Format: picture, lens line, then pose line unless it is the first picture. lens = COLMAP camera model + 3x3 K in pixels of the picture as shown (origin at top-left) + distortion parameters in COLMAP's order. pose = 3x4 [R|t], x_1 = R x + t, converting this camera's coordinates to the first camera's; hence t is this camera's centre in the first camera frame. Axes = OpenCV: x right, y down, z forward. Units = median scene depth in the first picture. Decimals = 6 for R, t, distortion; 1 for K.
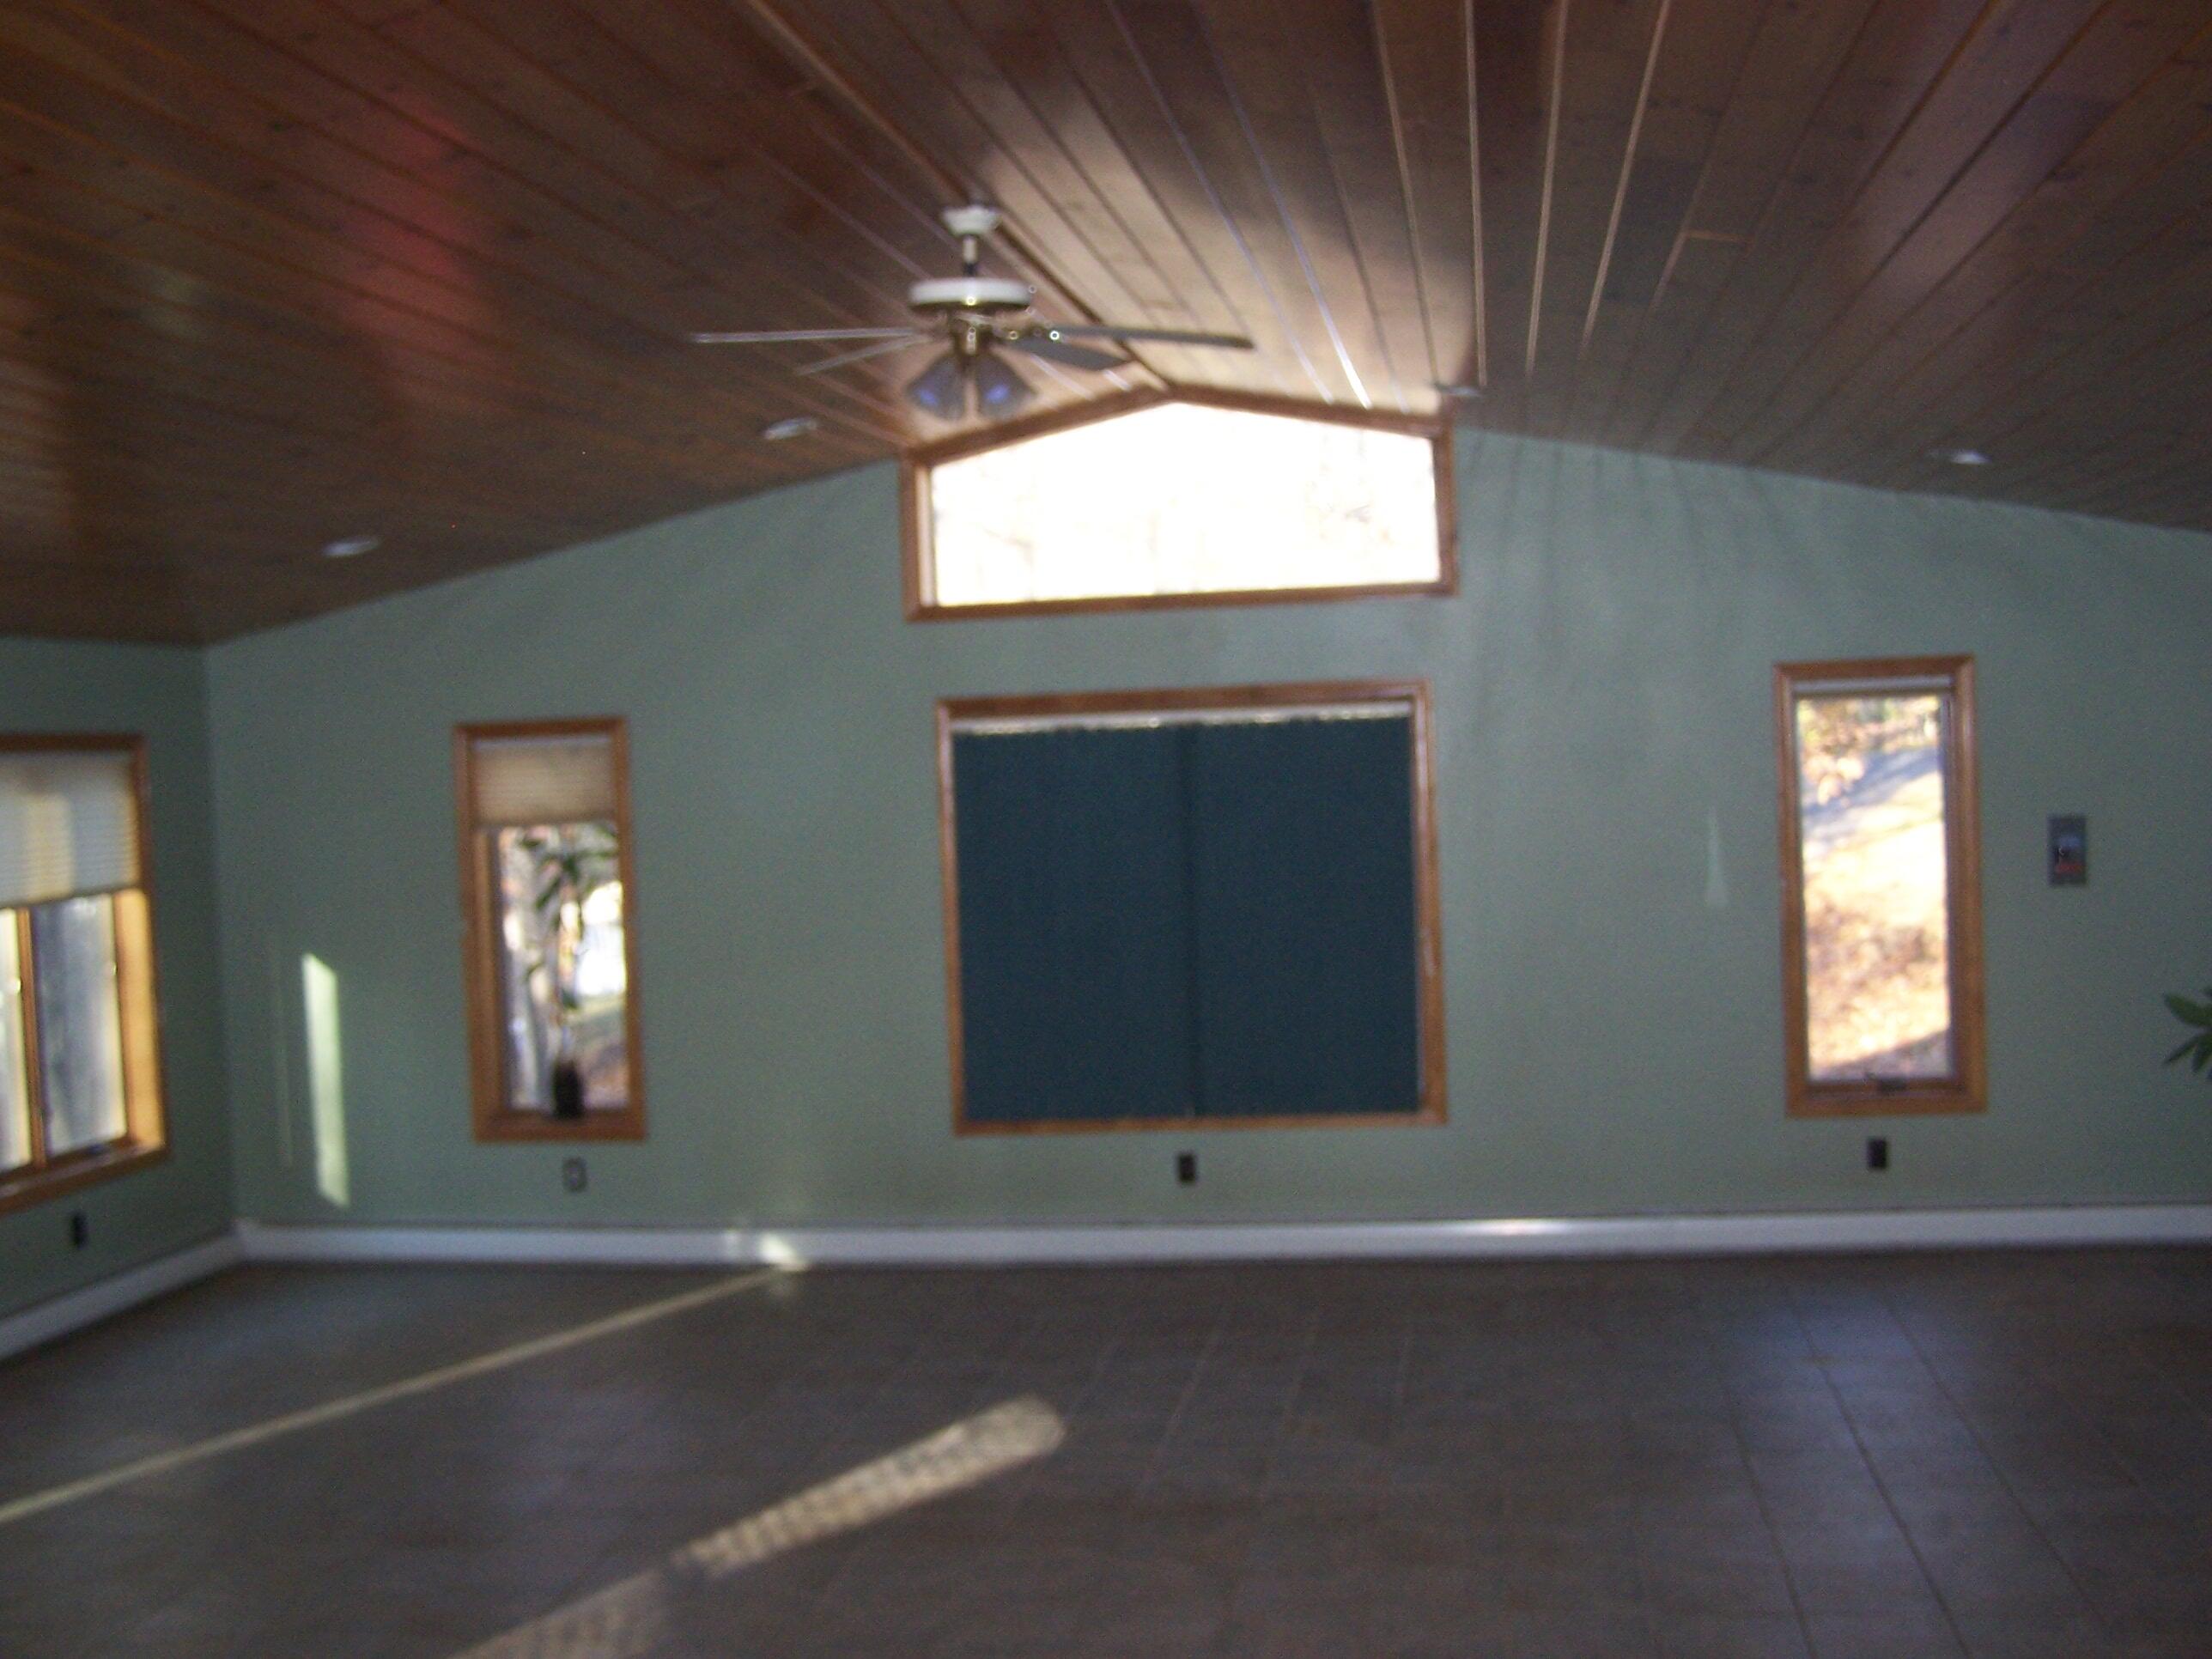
lens RADIAL K [[2476.7, 0, 1106.1], [0, 2476.7, 821.9], [0, 0, 1]] dist [-0.131192, 0.000000]
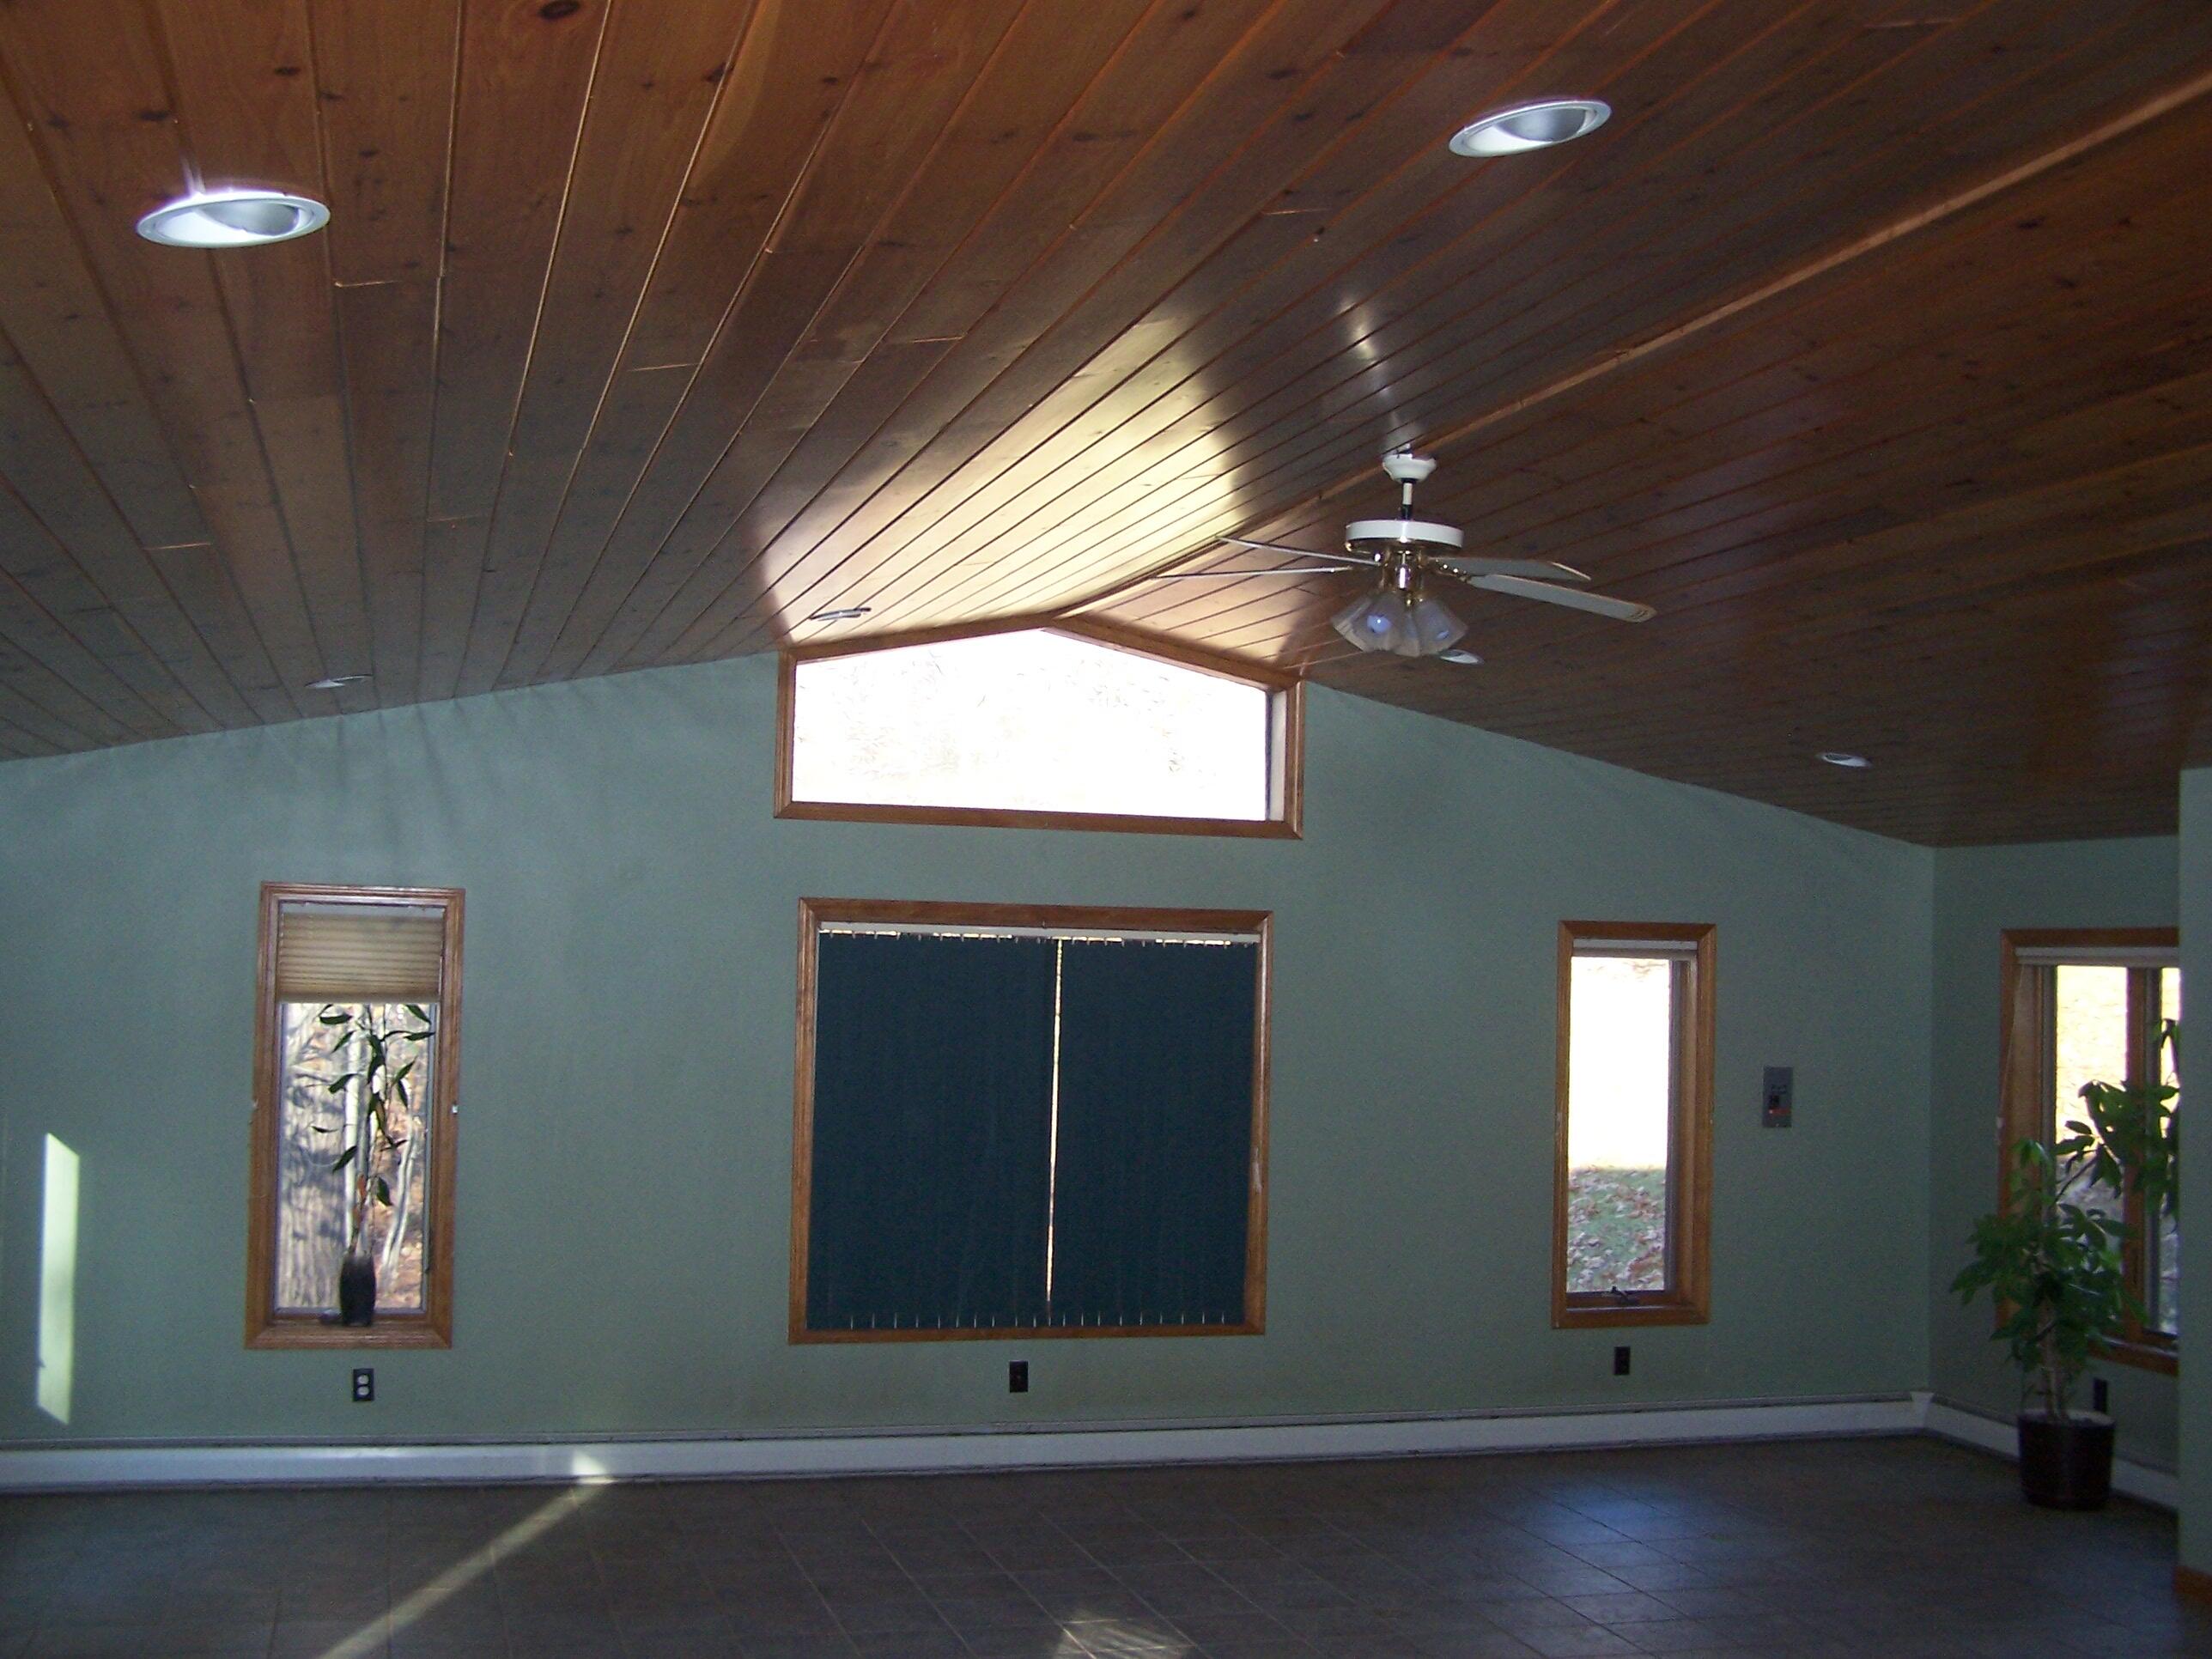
lens RADIAL K [[2476.7, 0, 1098.4], [0, 2476.7, 832.6], [0, 0, 1]] dist [-0.131192, 0.000000]
pose [[0.907576, 0.085261, 0.411141, -0.370508], [-0.049144, 0.994007, -0.097650, 0.015337], [-0.417002, 0.068420, 0.906326, 0.058190]]
